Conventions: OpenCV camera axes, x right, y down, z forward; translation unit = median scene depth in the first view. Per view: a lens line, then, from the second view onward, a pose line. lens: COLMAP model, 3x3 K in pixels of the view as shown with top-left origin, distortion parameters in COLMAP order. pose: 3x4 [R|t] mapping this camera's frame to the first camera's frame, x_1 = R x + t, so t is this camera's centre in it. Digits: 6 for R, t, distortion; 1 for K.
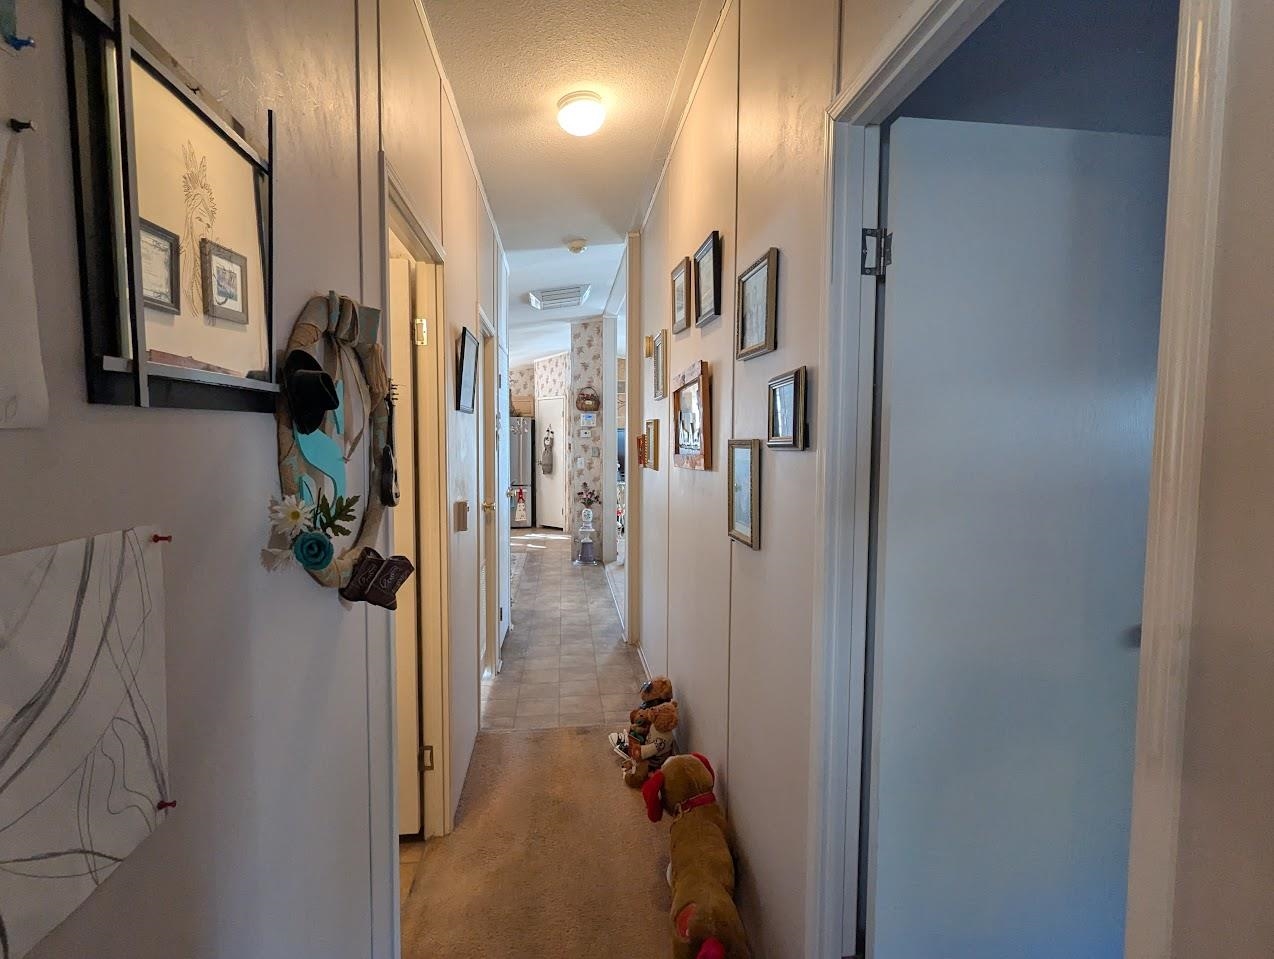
lens RADIAL K [[648.5, 0, 634.6], [0, 648.5, 477.5], [0, 0, 1]] dist [0.001535, -0.000624]
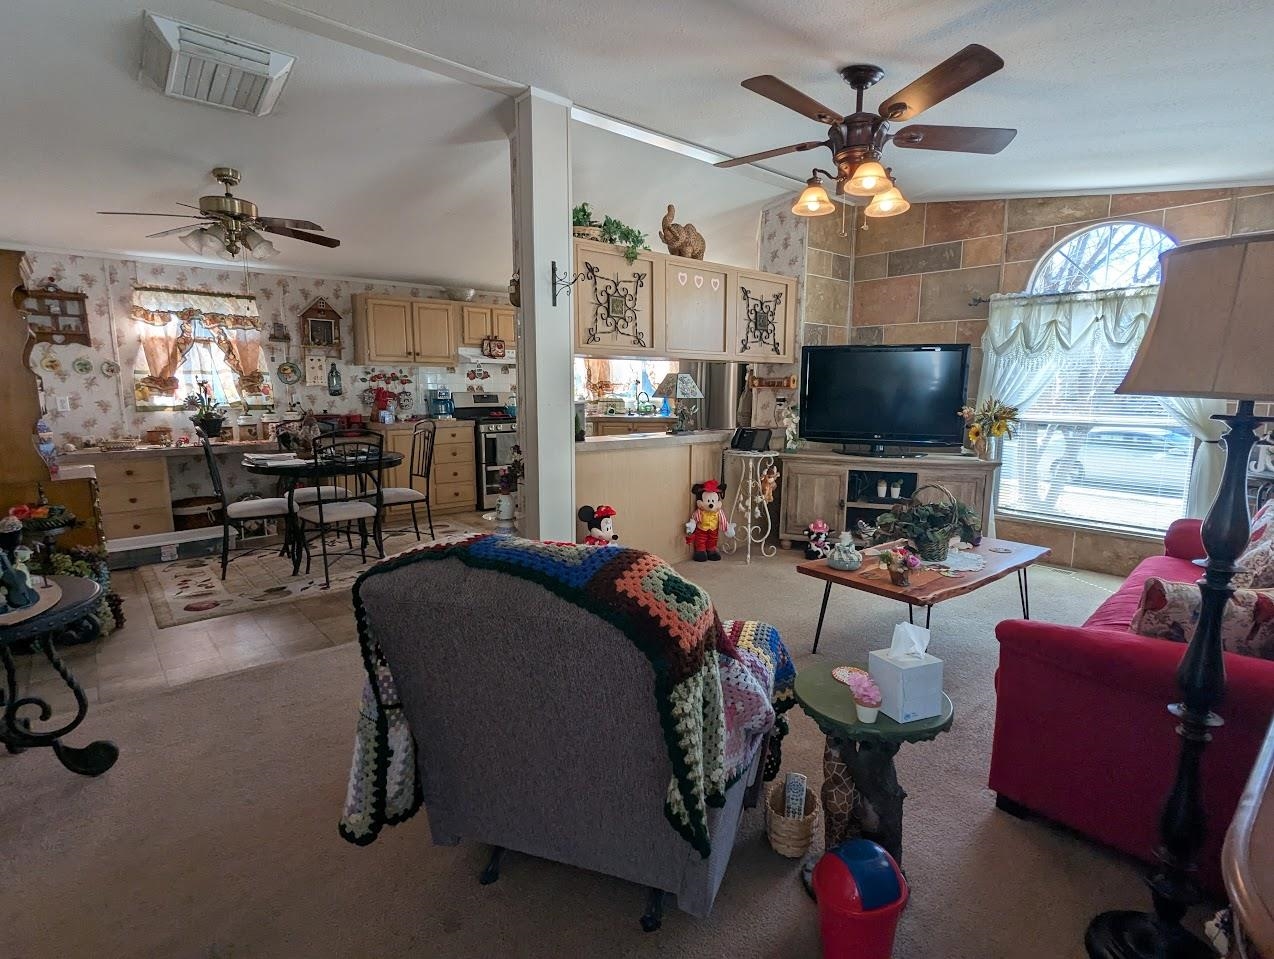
lens RADIAL K [[648.5, 0, 634.5], [0, 648.5, 477.2], [0, 0, 1]] dist [0.001535, -0.000624]
pose [[0.567264, 0.116585, -0.815242, 0.311008], [-0.049219, 0.992959, 0.107751, -0.021043], [0.822064, -0.020998, 0.569008, 0.581932]]
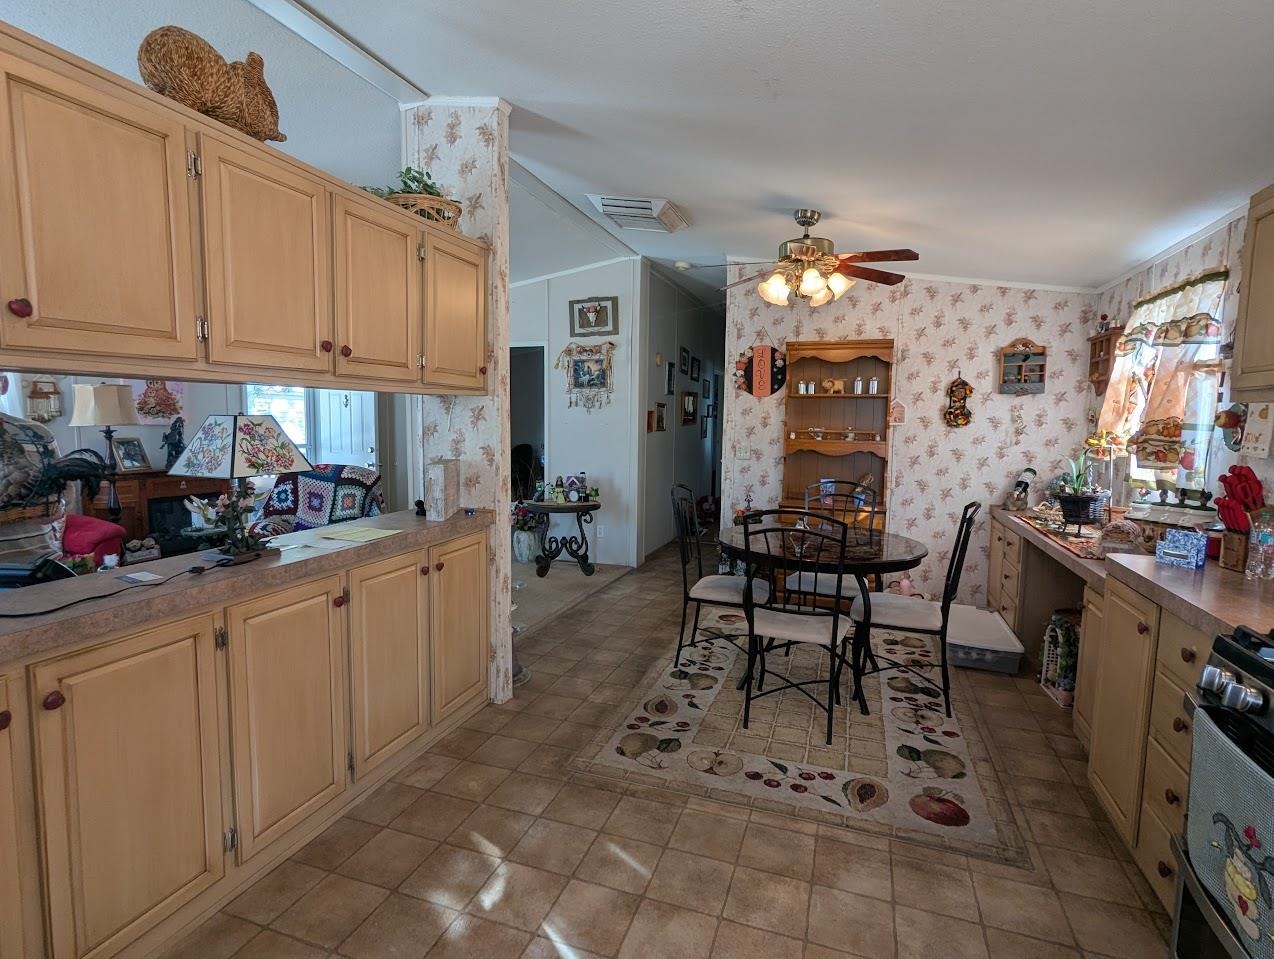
lens RADIAL K [[648.5, 0, 638.6], [0, 648.5, 480.7], [0, 0, 1]] dist [0.001535, -0.000624]
pose [[-0.904927, -0.057410, 0.421677, -0.260019], [0.007561, 0.988534, 0.150812, -0.056305], [-0.425500, 0.139662, -0.894117, 1.007061]]
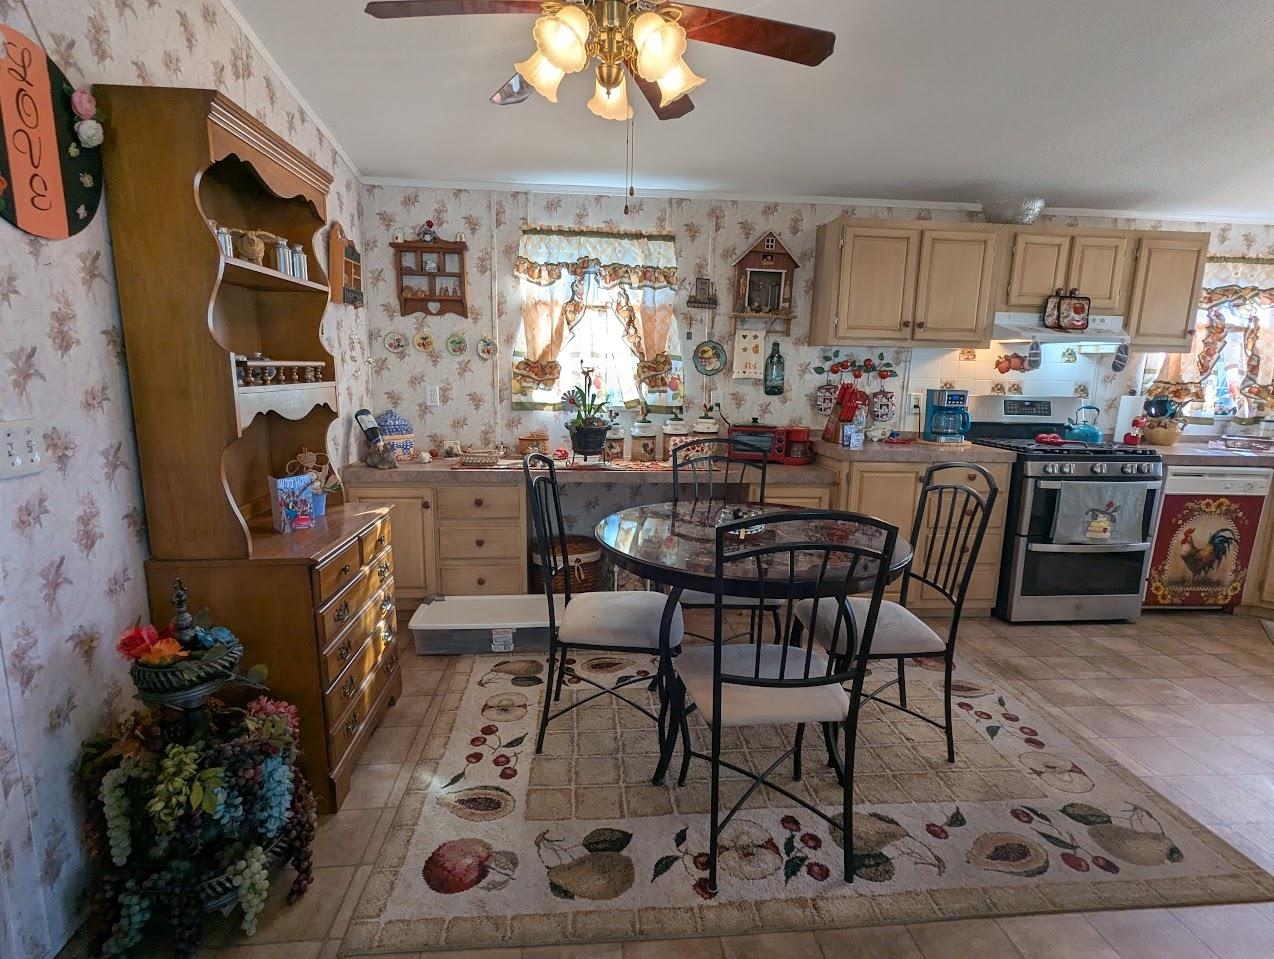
lens RADIAL K [[648.5, 0, 635.5], [0, 648.5, 479.8], [0, 0, 1]] dist [0.001535, -0.000624]
pose [[-0.021350, 0.166010, -0.985893, 0.018285], [-0.080502, 0.982630, 0.167204, -0.025877], [0.996526, 0.082936, -0.007615, 0.628109]]
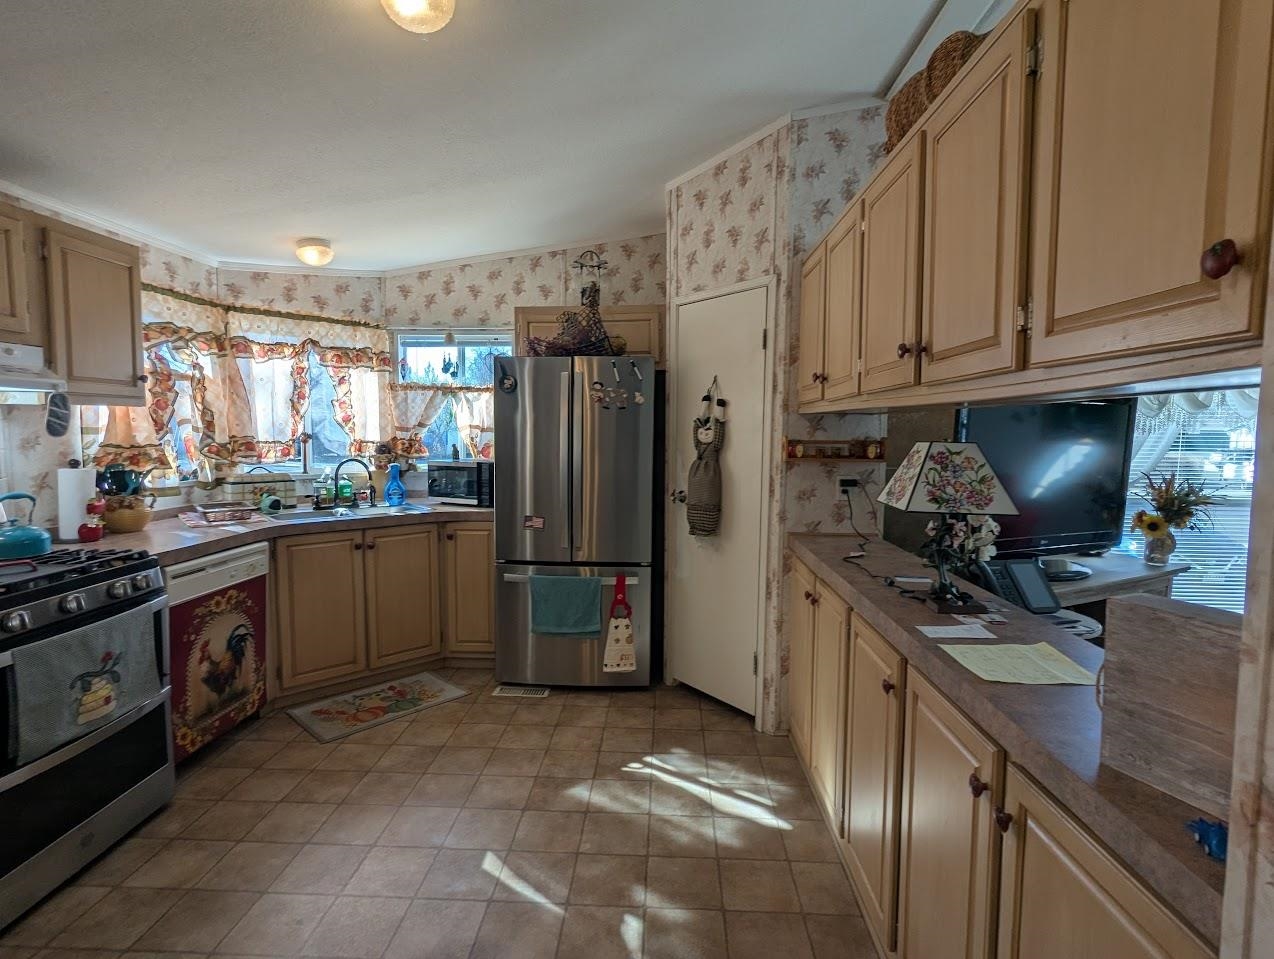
lens RADIAL K [[648.5, 0, 640.4], [0, 648.5, 479.6], [0, 0, 1]] dist [0.001535, -0.000624]
pose [[0.988734, 0.019395, -0.148424, -0.120996], [-0.016123, 0.999600, 0.023216, -0.039720], [0.148815, -0.020561, 0.988651, 0.696273]]
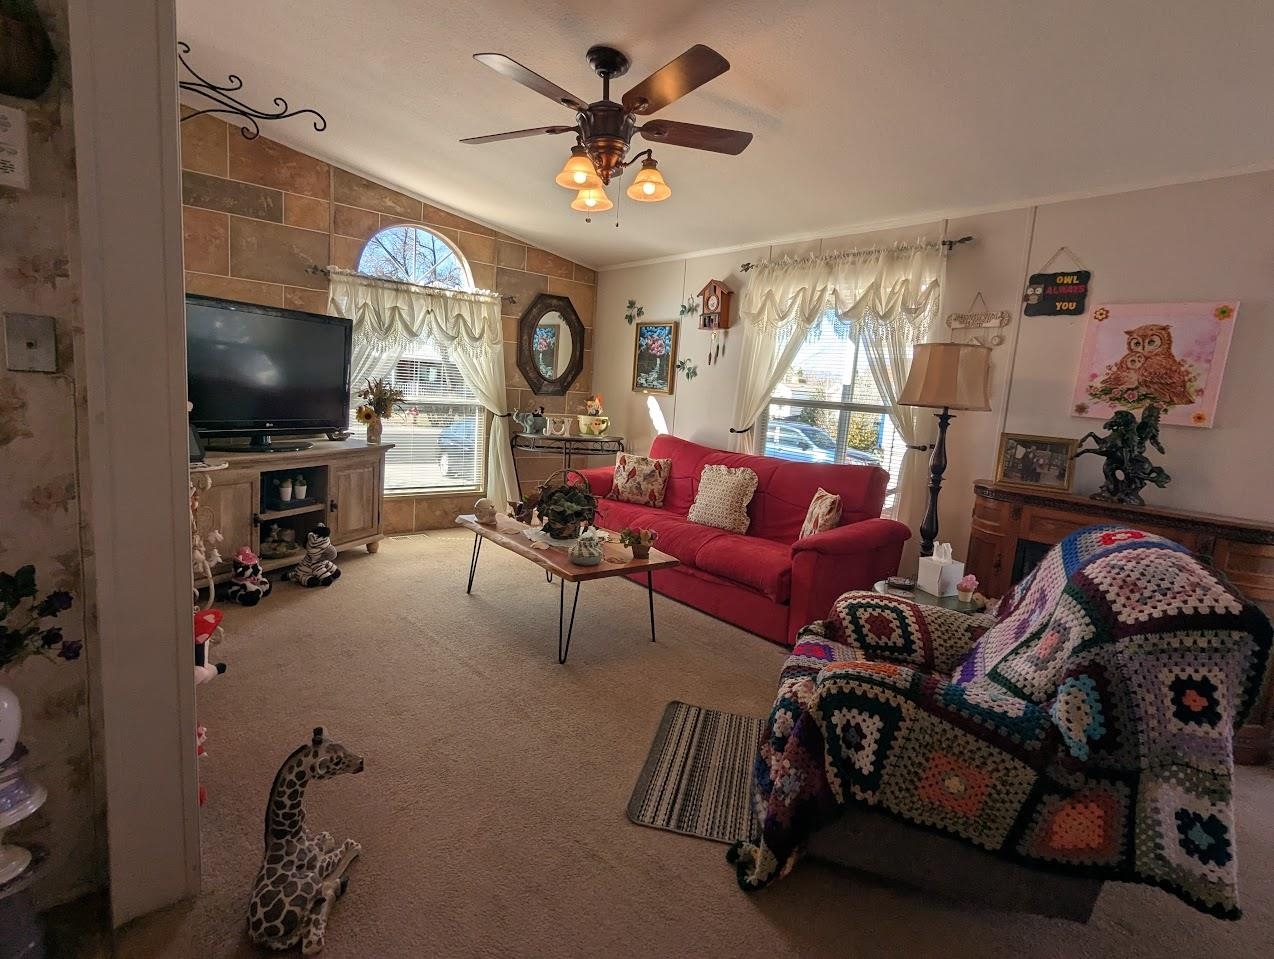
lens RADIAL K [[648.5, 0, 635.0], [0, 648.5, 476.0], [0, 0, 1]] dist [0.001535, -0.000624]
pose [[0.833442, -0.021248, 0.552199, -0.017138], [-0.032771, 0.995601, 0.087771, -0.018497], [-0.551635, -0.091248, 0.829079, 0.576008]]
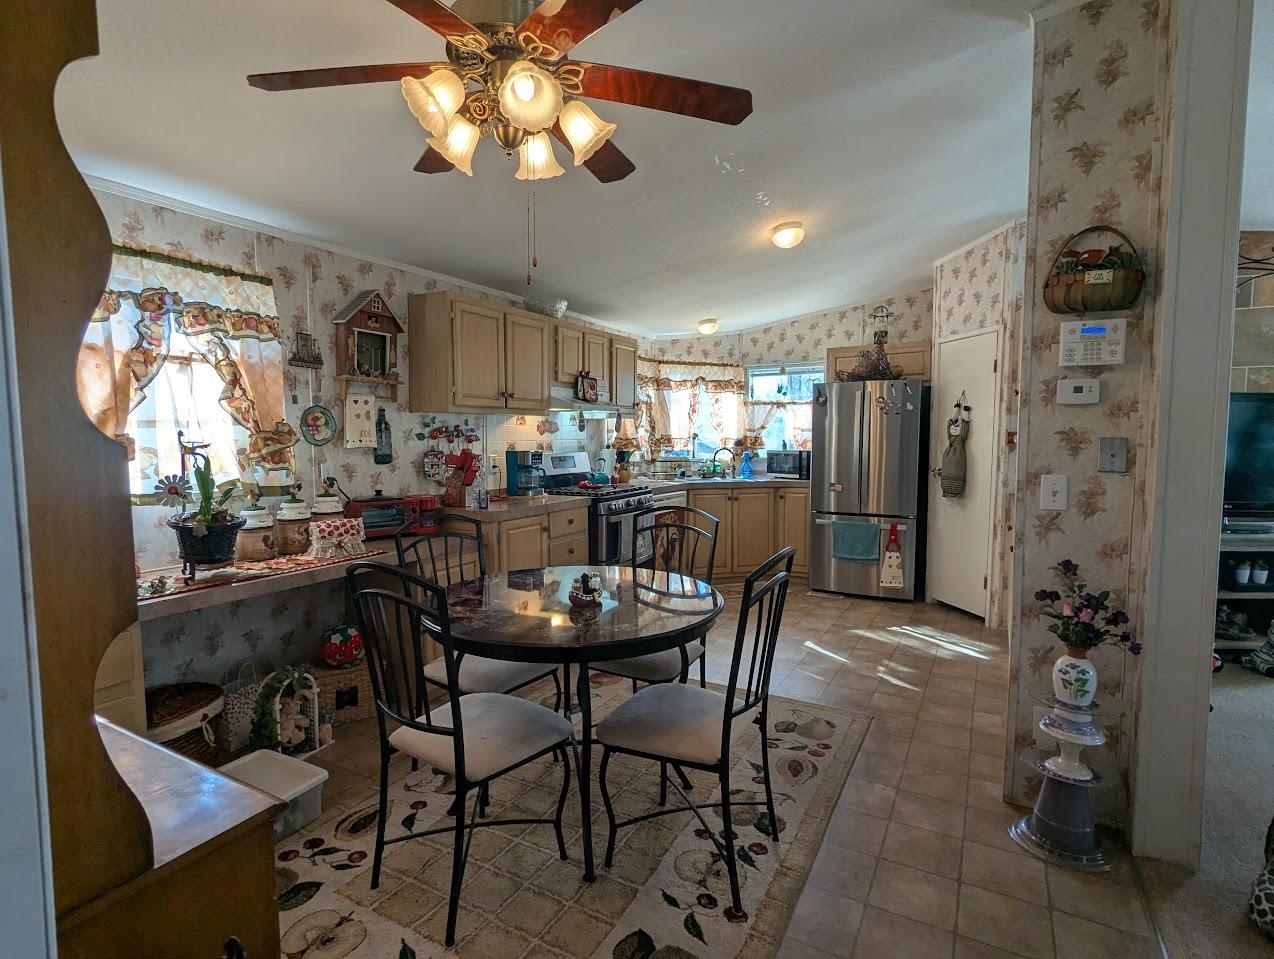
lens RADIAL K [[648.5, 0, 639.7], [0, 648.5, 478.1], [0, 0, 1]] dist [0.001535, -0.000624]
pose [[0.817988, 0.037338, -0.574022, -0.050971], [-0.031830, 0.999300, 0.019644, -0.021347], [0.574353, 0.002203, 0.818604, 0.489623]]
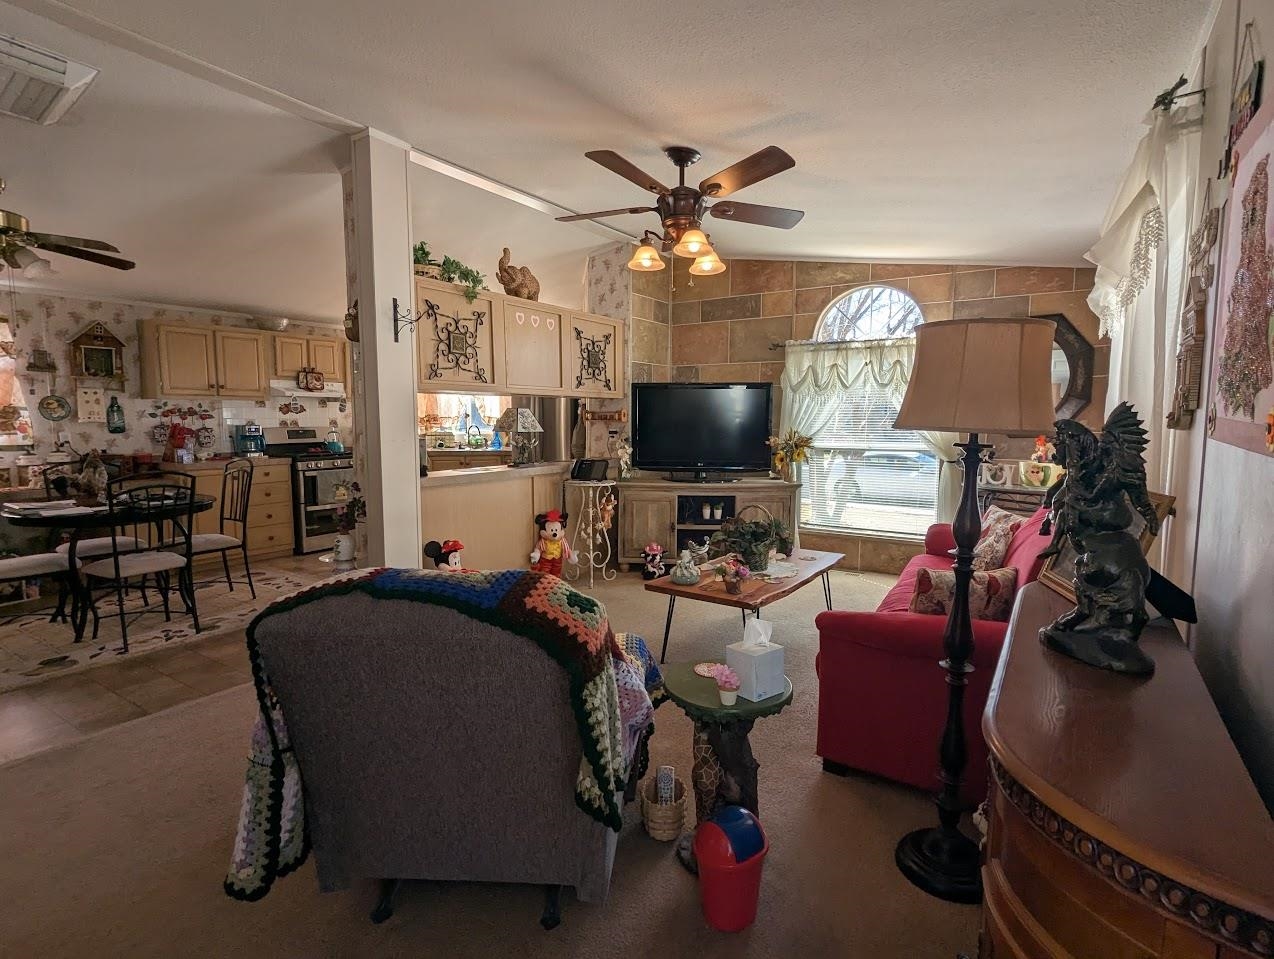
lens RADIAL K [[648.5, 0, 634.7], [0, 648.5, 477.1], [0, 0, 1]] dist [0.001535, -0.000624]
pose [[0.770426, 0.056507, -0.635021, 0.315464], [-0.033290, 0.998271, 0.048442, -0.021633], [0.636660, -0.016181, 0.770975, 0.557848]]
